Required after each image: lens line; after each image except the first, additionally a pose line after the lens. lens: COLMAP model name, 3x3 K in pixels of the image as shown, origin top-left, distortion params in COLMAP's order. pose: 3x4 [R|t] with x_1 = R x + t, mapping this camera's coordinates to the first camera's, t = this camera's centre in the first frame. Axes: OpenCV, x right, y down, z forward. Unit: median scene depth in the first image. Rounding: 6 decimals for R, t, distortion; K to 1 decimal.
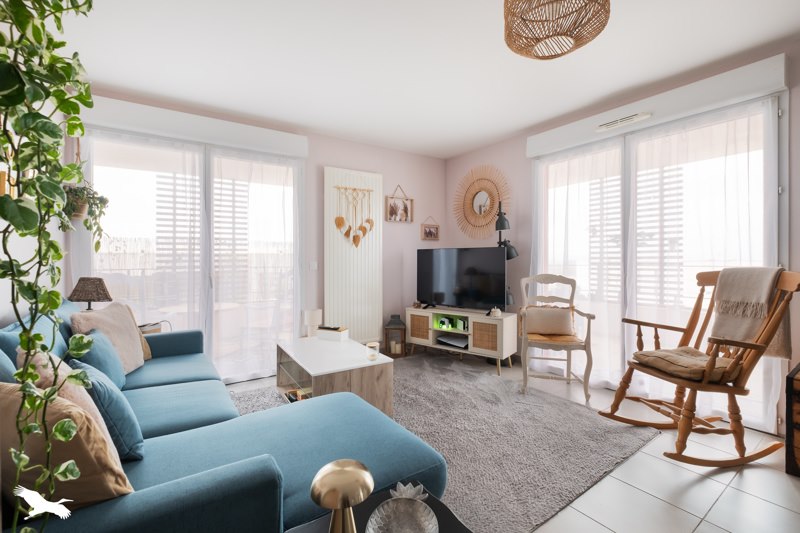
lens RADIAL K [[336.1, 0, 422.7], [0, 336.1, 263.3], [0, 0, 1]] dist [0.023834, -0.009993]
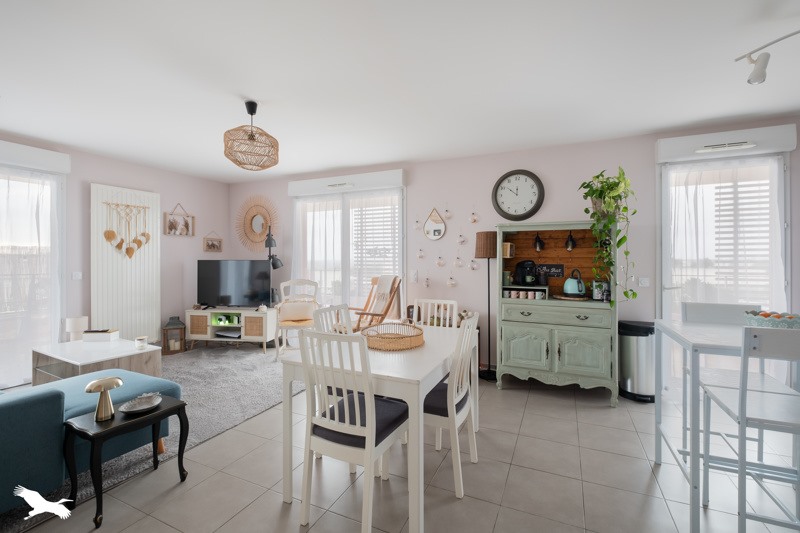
lens RADIAL K [[336.1, 0, 422.7], [0, 336.1, 263.3], [0, 0, 1]] dist [0.023834, -0.009993]
pose [[0.881696, -0.001045, 0.471817, 0.127383], [-0.000232, 0.999996, 0.002647, -0.035331], [-0.471818, -0.002443, 0.881693, -0.453230]]
